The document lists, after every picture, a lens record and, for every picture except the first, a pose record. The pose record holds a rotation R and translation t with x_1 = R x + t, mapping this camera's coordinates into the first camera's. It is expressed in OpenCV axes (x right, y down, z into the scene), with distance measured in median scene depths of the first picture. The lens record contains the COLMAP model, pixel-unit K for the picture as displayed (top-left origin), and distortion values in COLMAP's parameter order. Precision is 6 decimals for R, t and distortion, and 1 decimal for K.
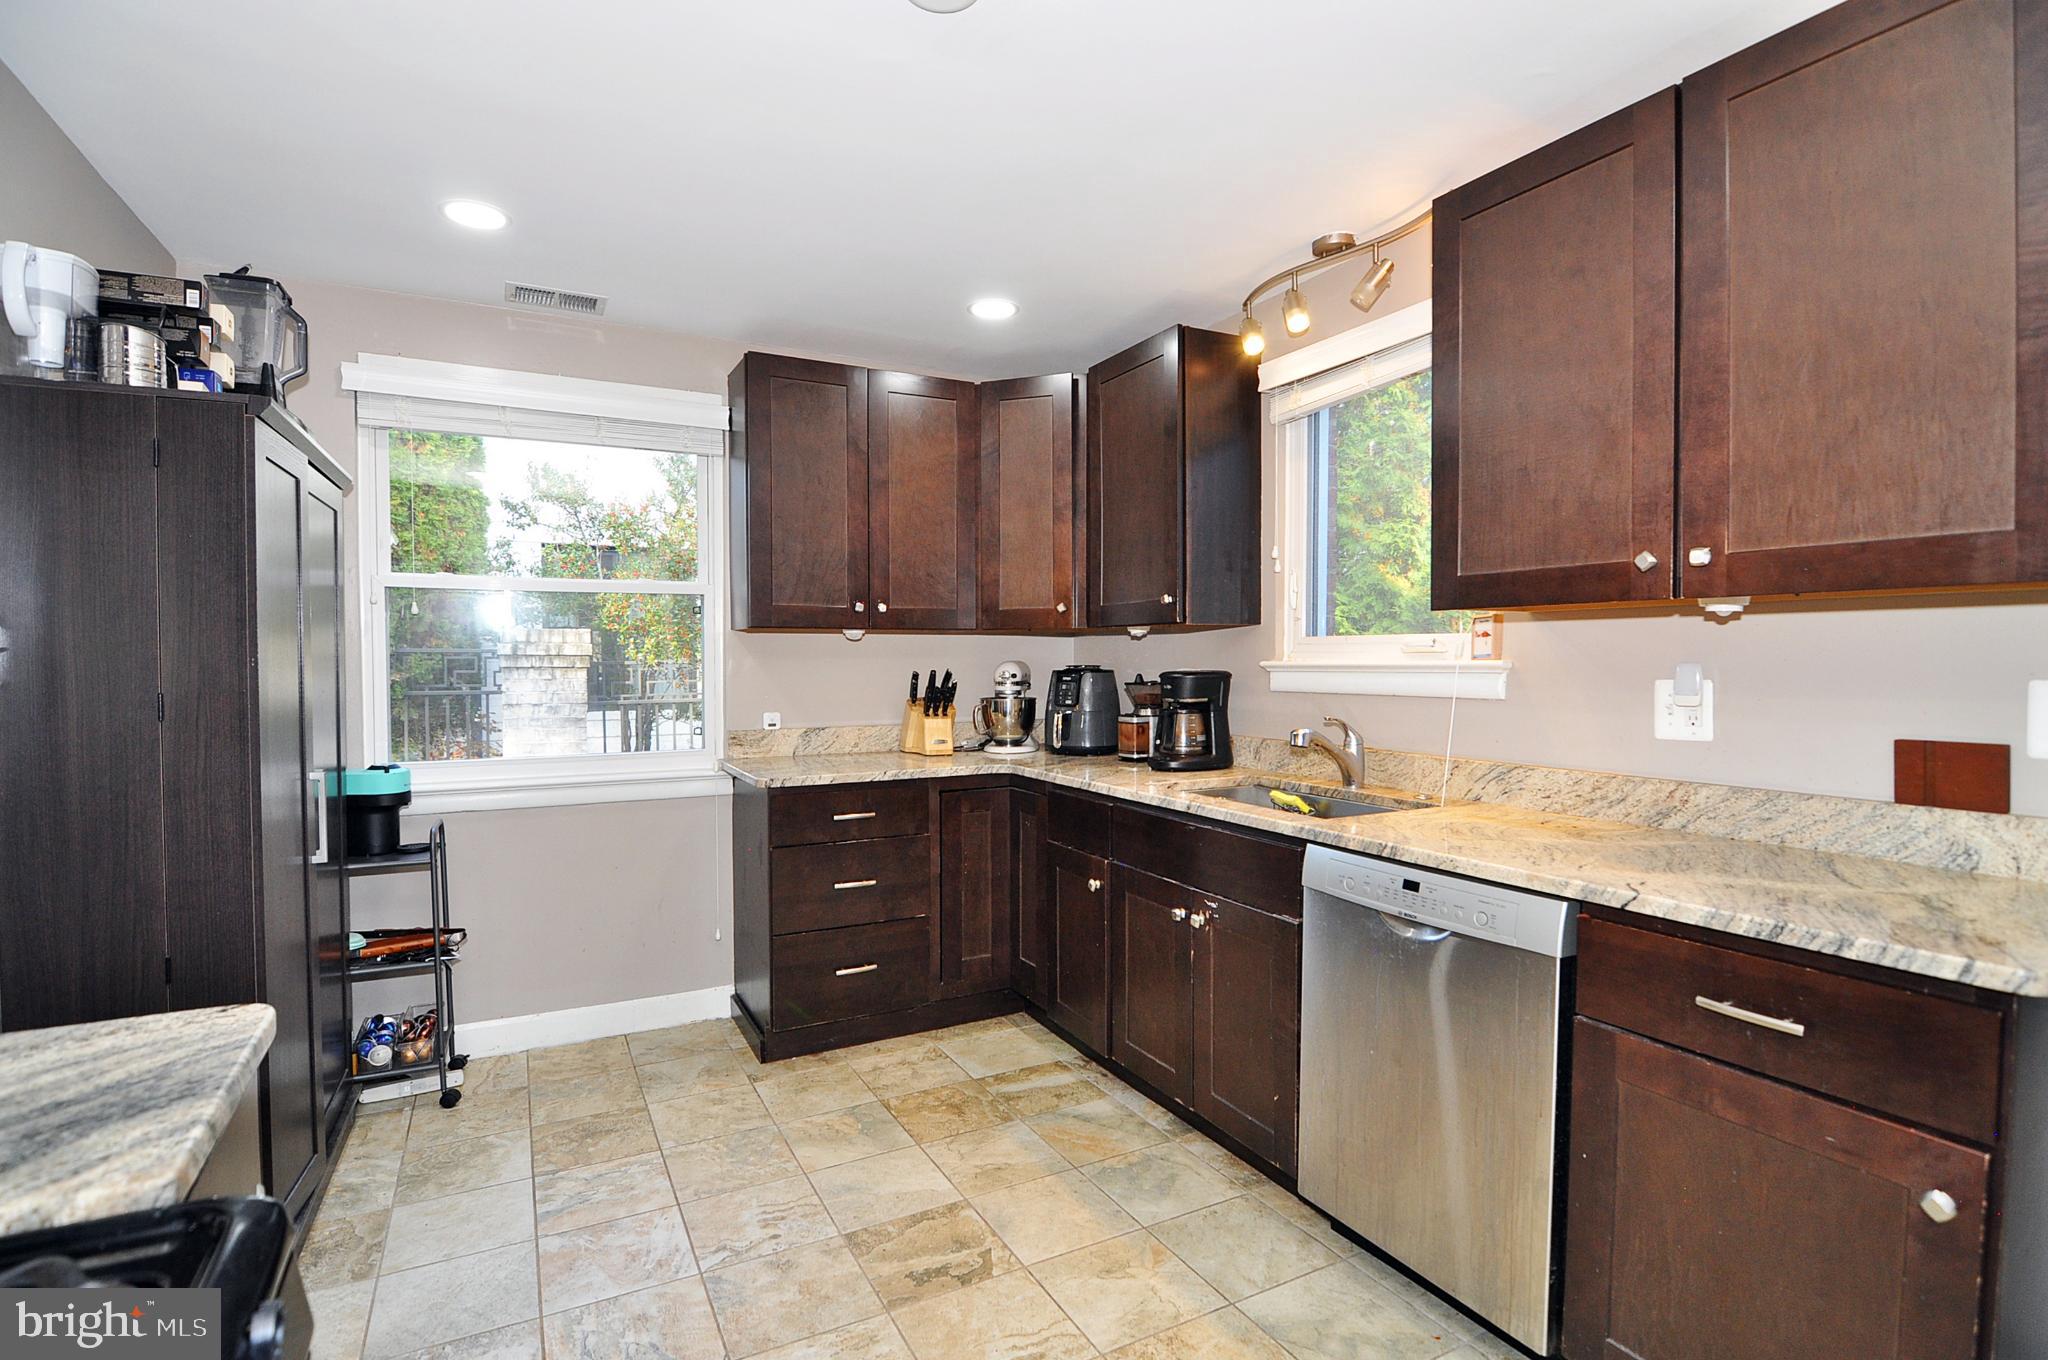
lens RADIAL K [[989.1, 0, 1026.7], [0, 989.1, 678.0], [0, 0, 1]] dist [-0.010906, -0.004414]
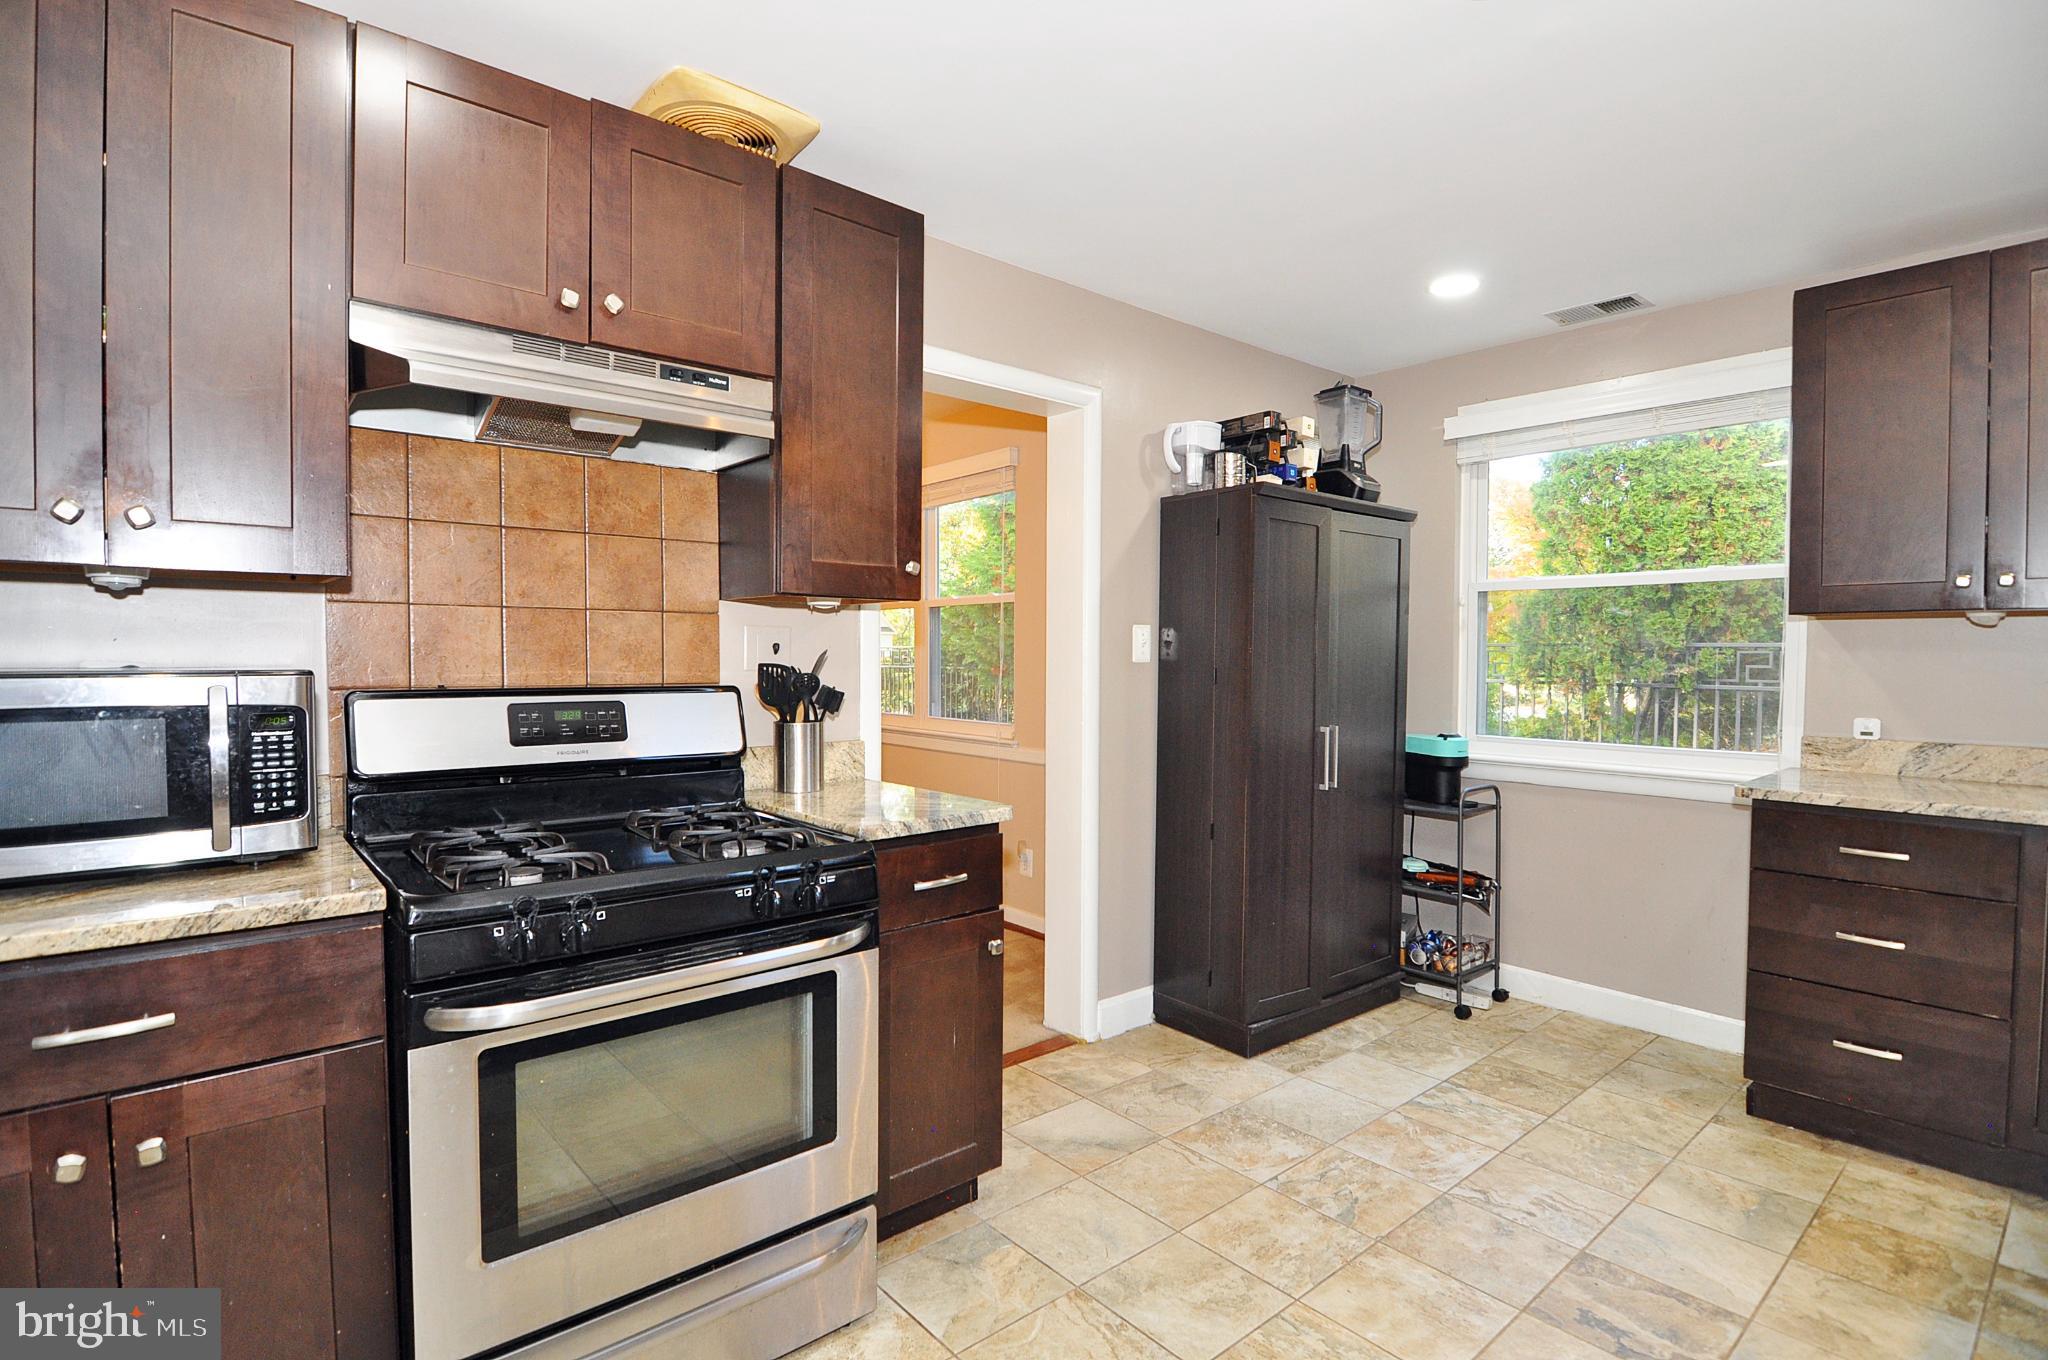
lens RADIAL K [[989.1, 0, 1024.2], [0, 989.1, 672.5], [0, 0, 1]] dist [-0.010906, -0.004414]
pose [[0.220489, 0.022559, -0.975129, 0.540289], [-0.025097, 0.999533, 0.017448, 0.001356], [0.975067, 0.020626, 0.220952, 0.222760]]
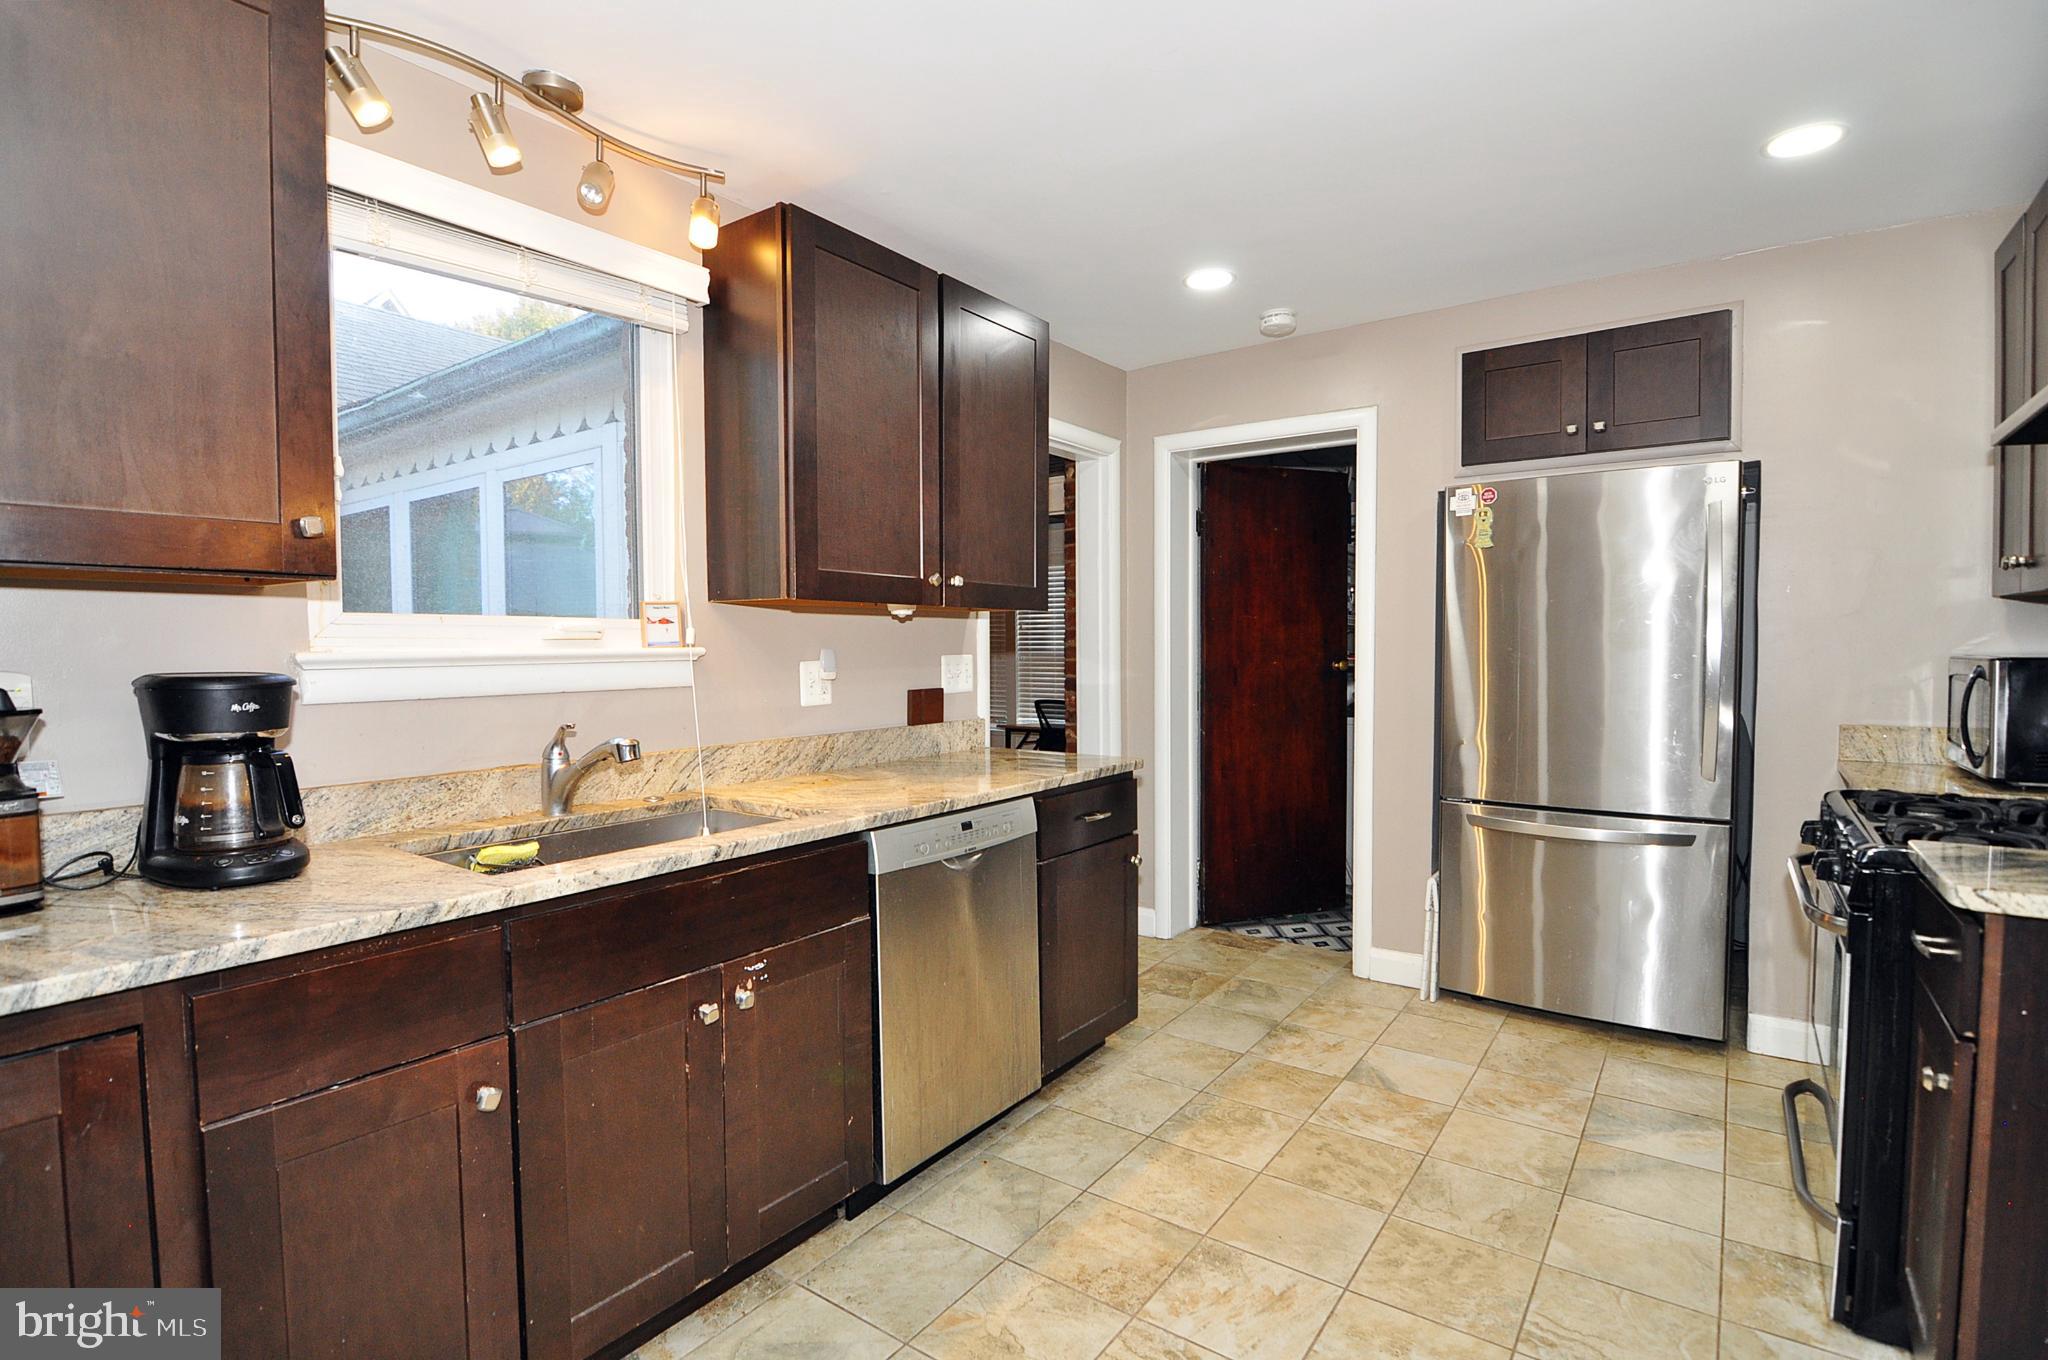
lens RADIAL K [[989.1, 0, 1030.7], [0, 989.1, 680.1], [0, 0, 1]] dist [-0.010906, -0.004414]
pose [[-0.443709, -0.029032, 0.895701, -0.172152], [0.024586, 0.998705, 0.044550, -0.006272], [-0.895834, 0.041789, -0.442420, 0.334762]]
